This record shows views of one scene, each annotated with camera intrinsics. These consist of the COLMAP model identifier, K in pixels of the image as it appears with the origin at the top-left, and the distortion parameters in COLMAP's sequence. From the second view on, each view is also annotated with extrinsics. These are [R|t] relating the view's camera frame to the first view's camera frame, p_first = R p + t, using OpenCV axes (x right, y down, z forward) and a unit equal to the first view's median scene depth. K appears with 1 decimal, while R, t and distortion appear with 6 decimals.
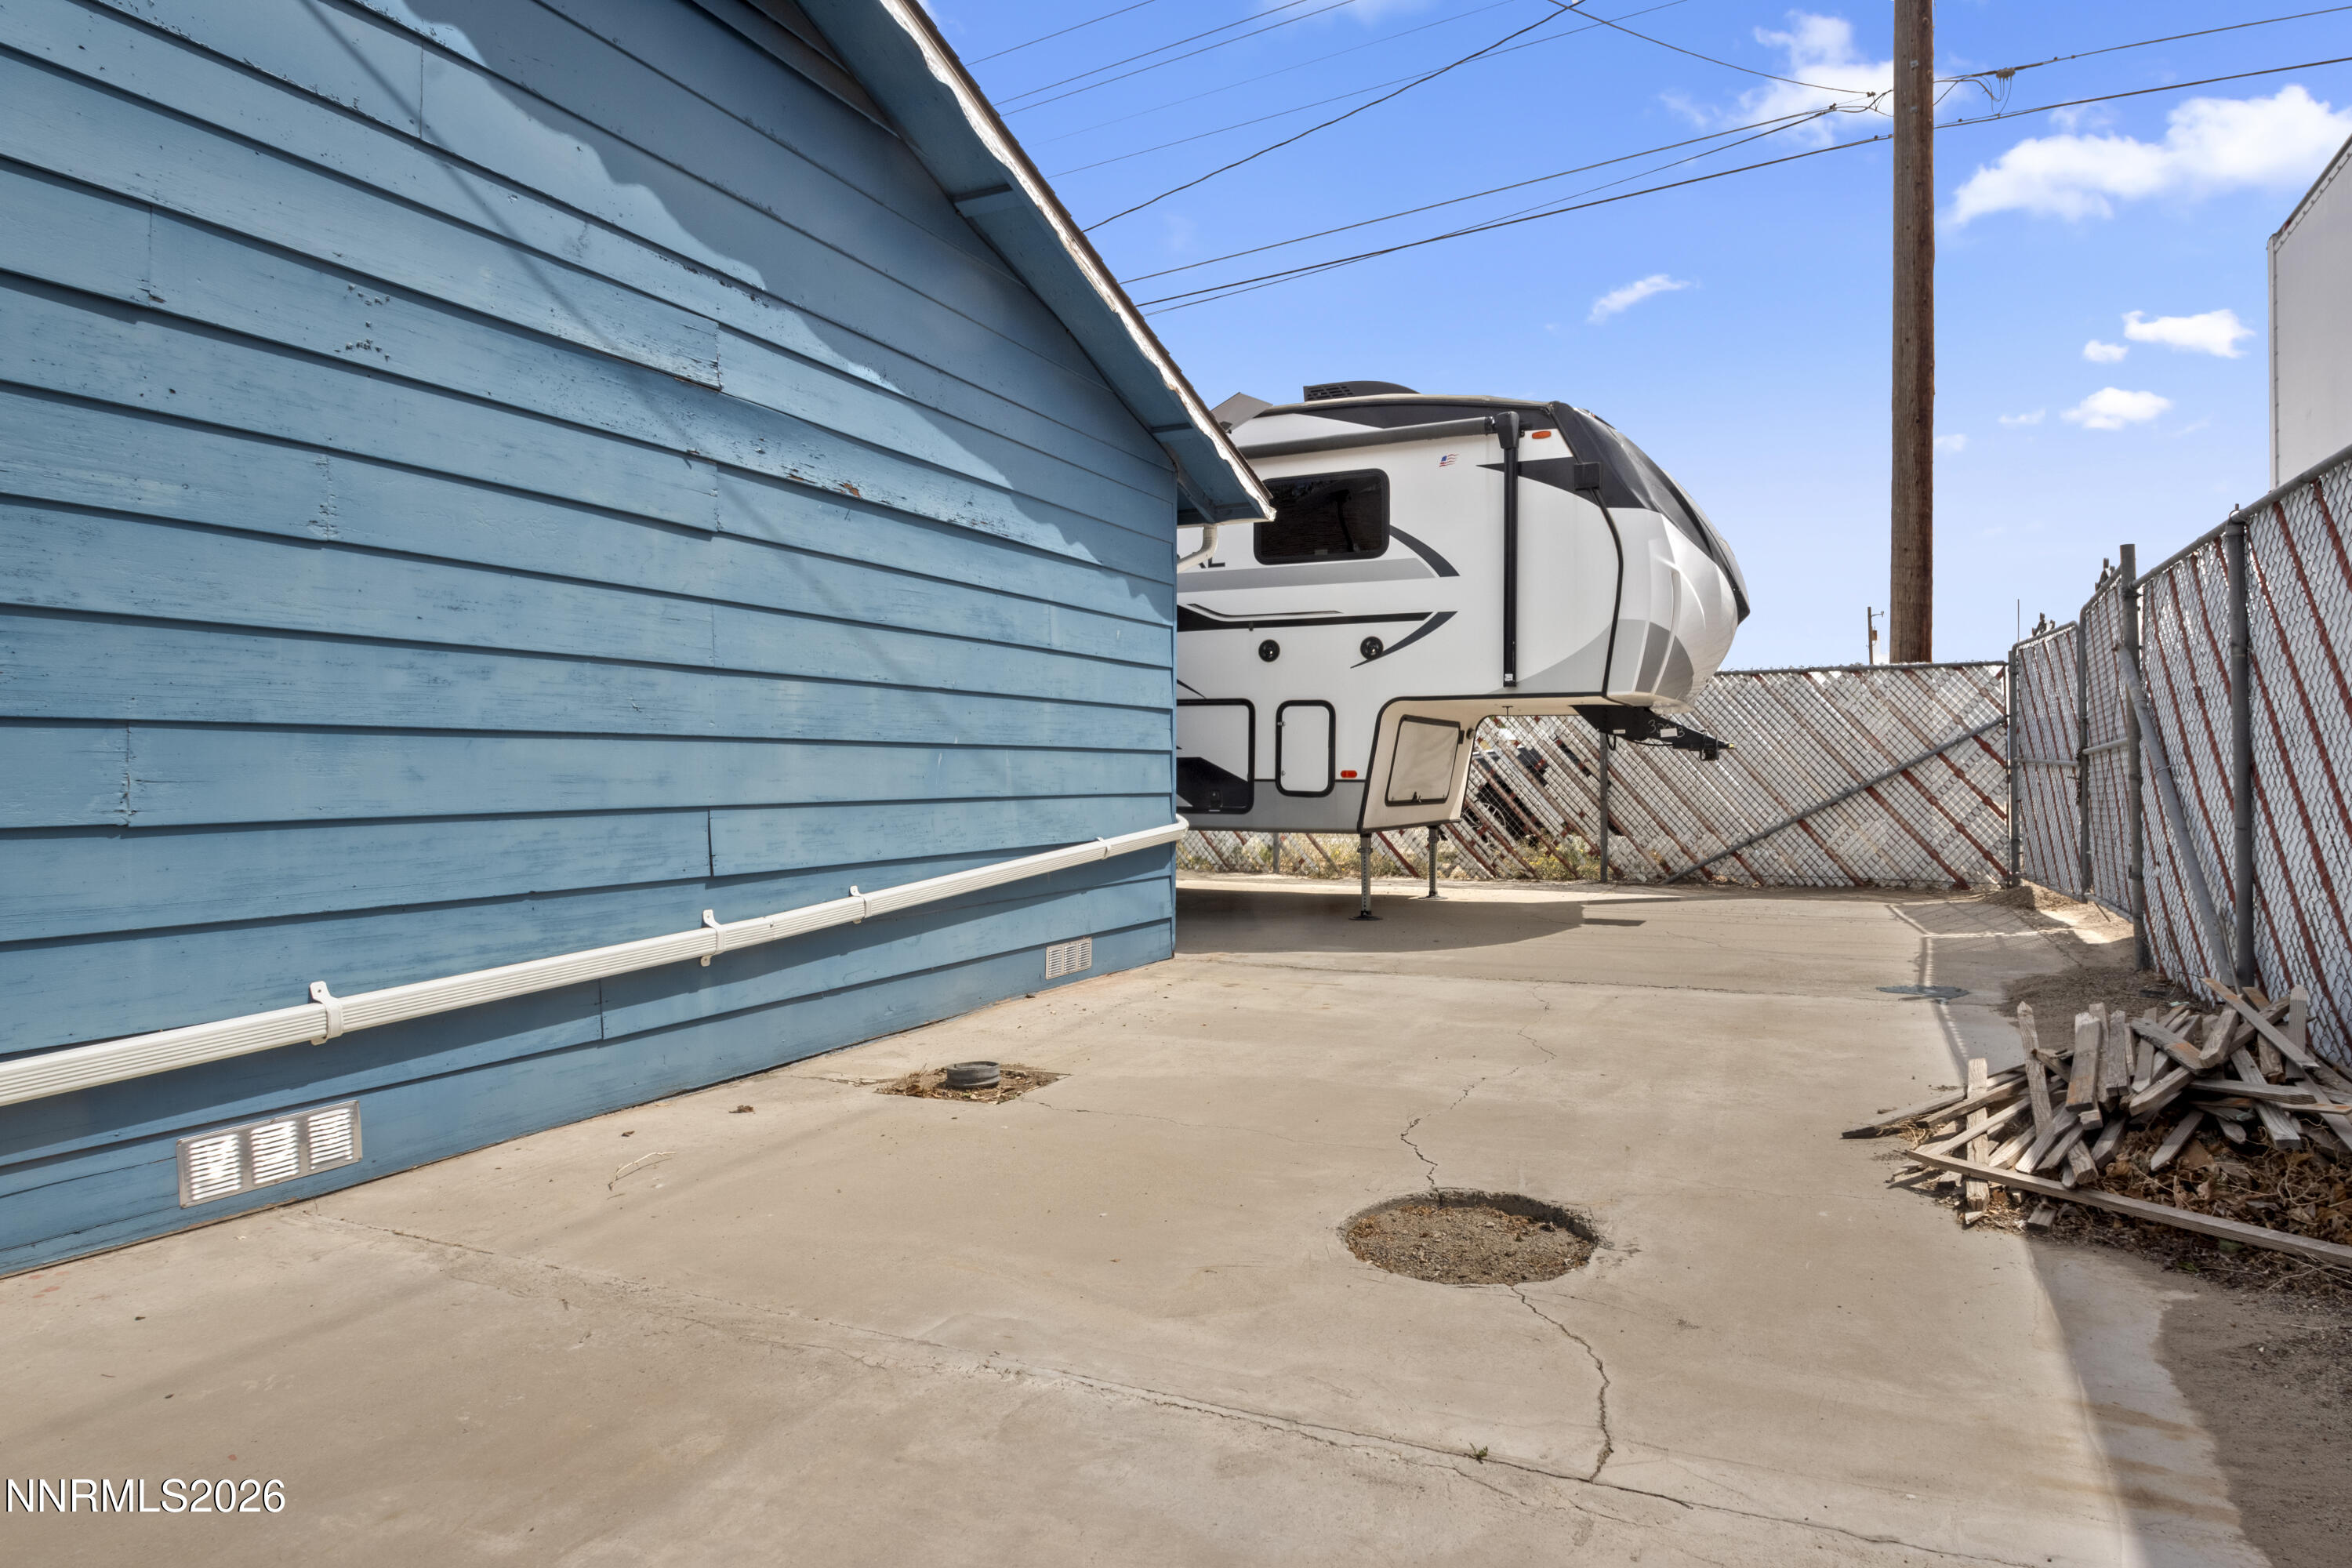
lens RADIAL K [[1335.3, 0, 1176.0], [0, 1335.3, 784.0], [0, 0, 1]] dist [0.000739, 0.000314]
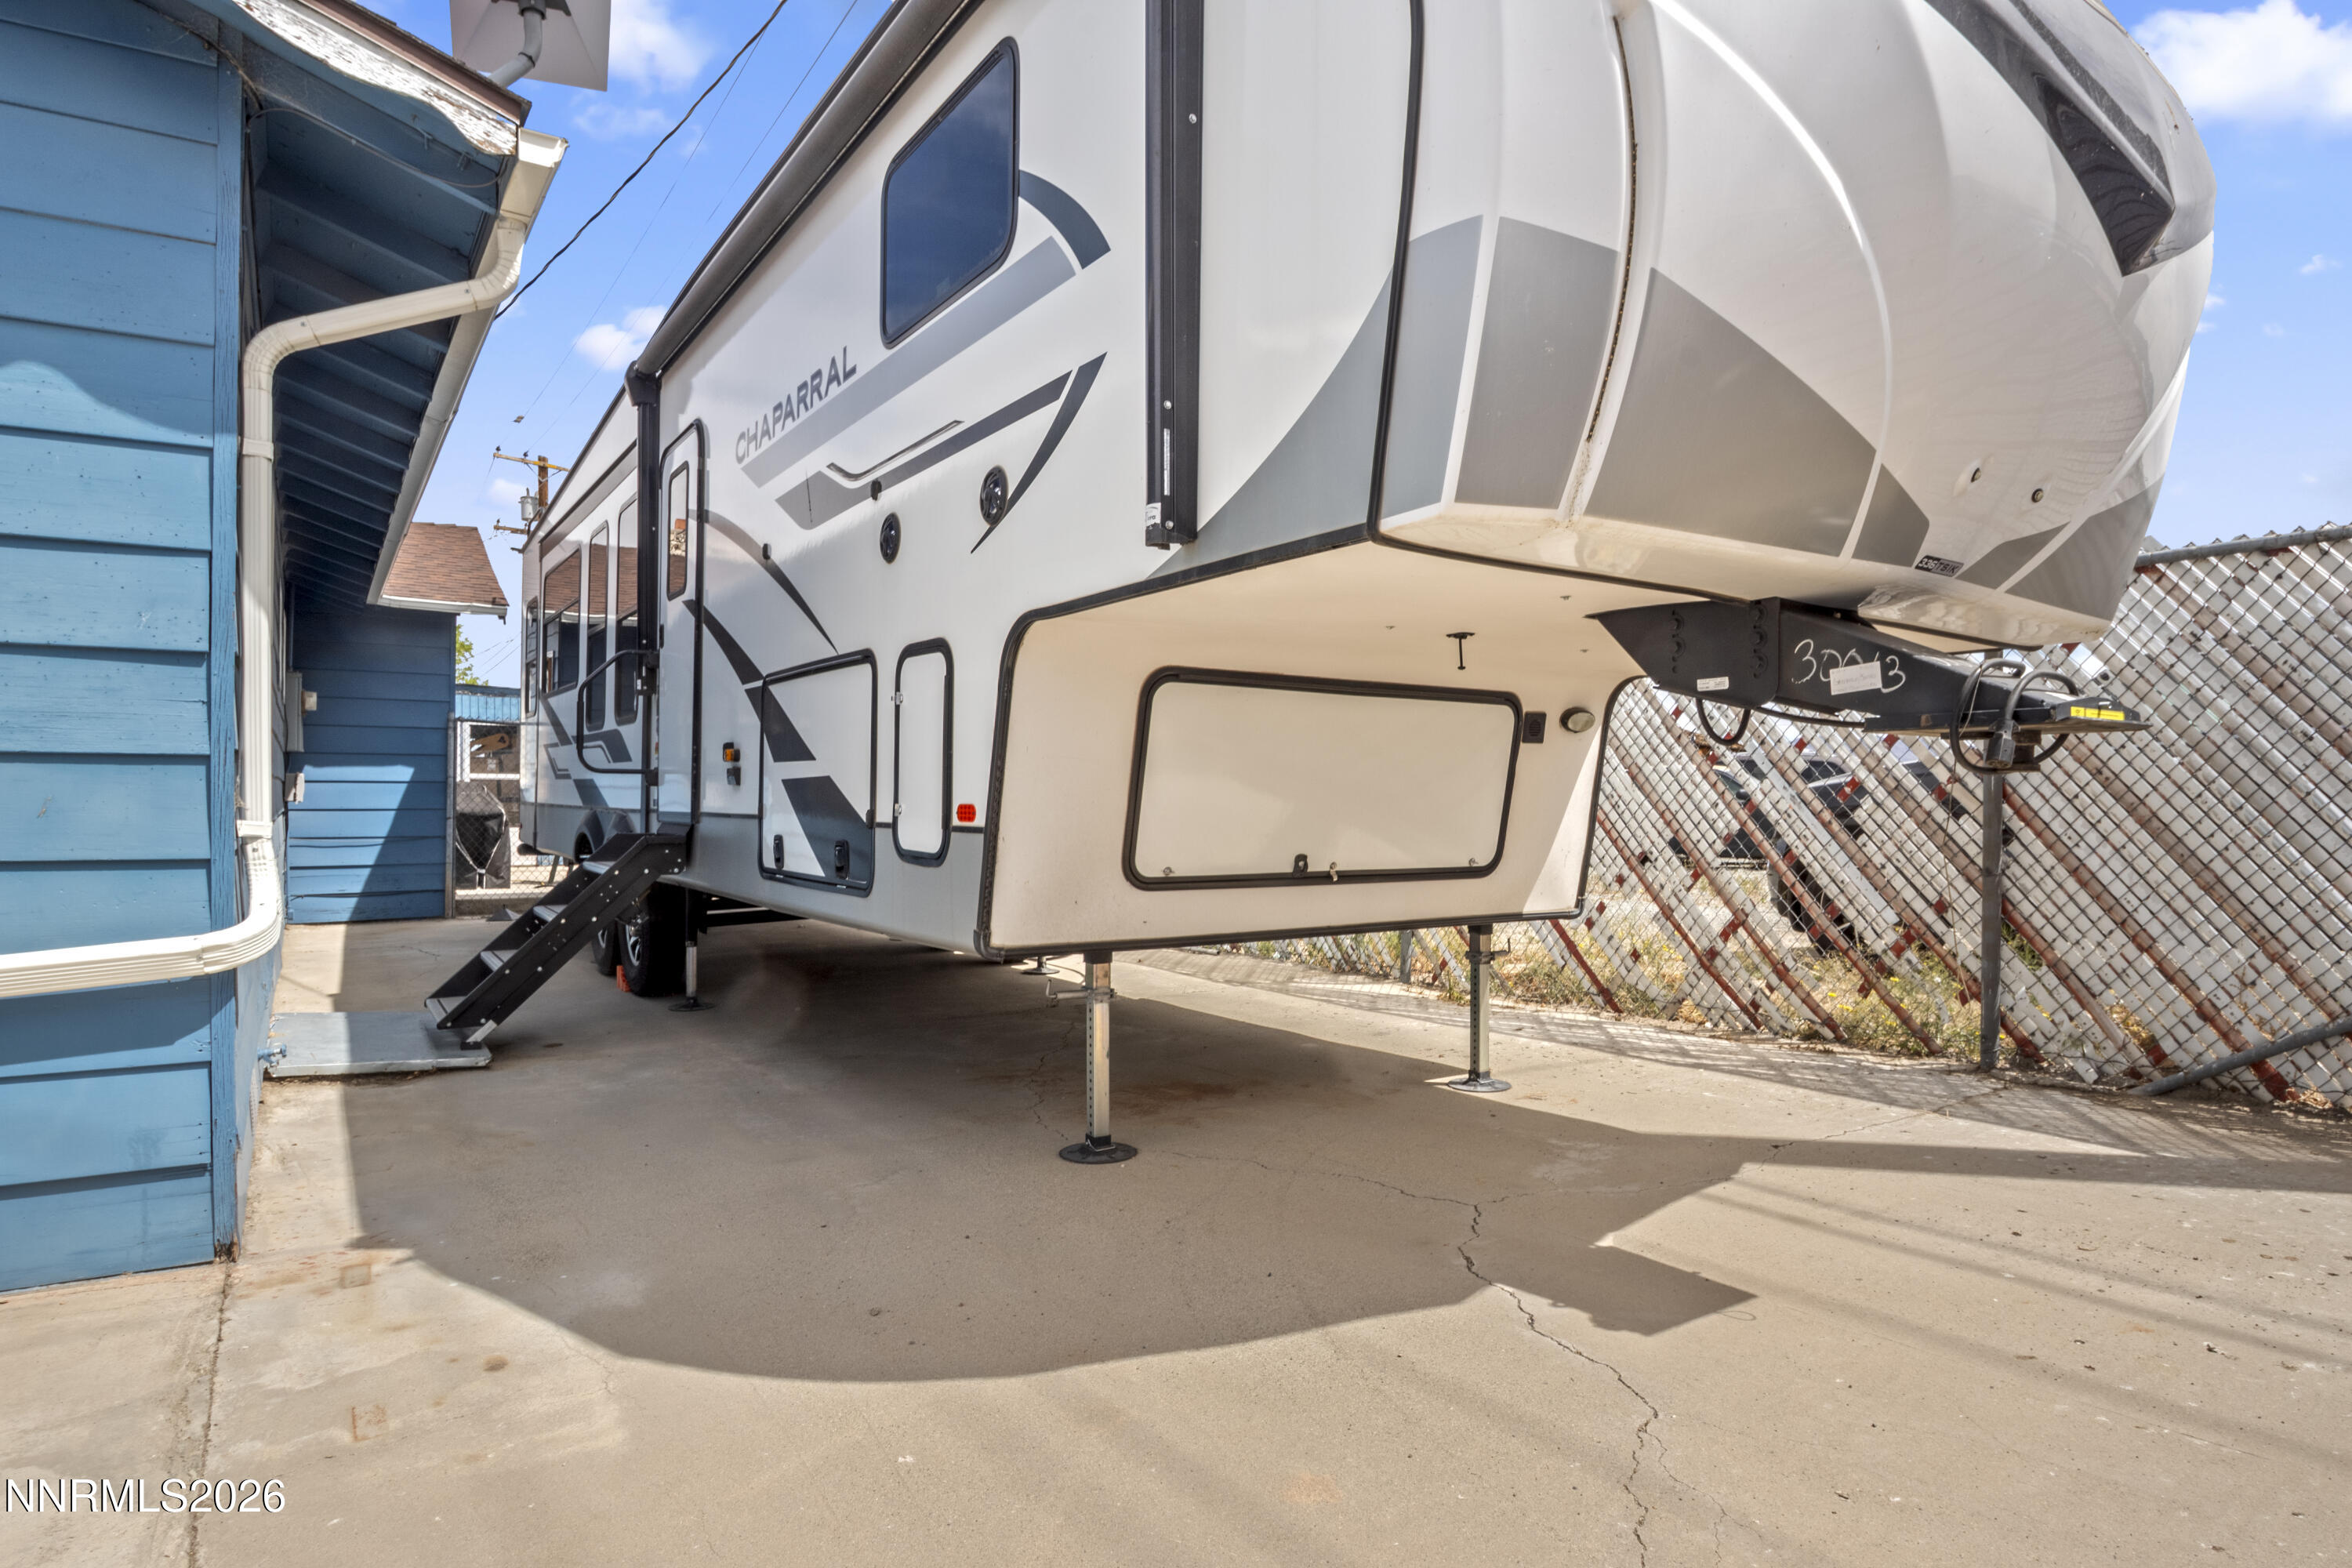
lens RADIAL K [[1298.5, 0, 1179.9], [0, 1298.5, 835.4], [0, 0, 1]] dist [0.001122, -0.028968]
pose [[0.877557, 0.014454, -0.479255, 0.302234], [-0.006239, 0.999805, 0.018730, -0.006589], [0.479432, -0.013447, 0.877476, 0.543960]]
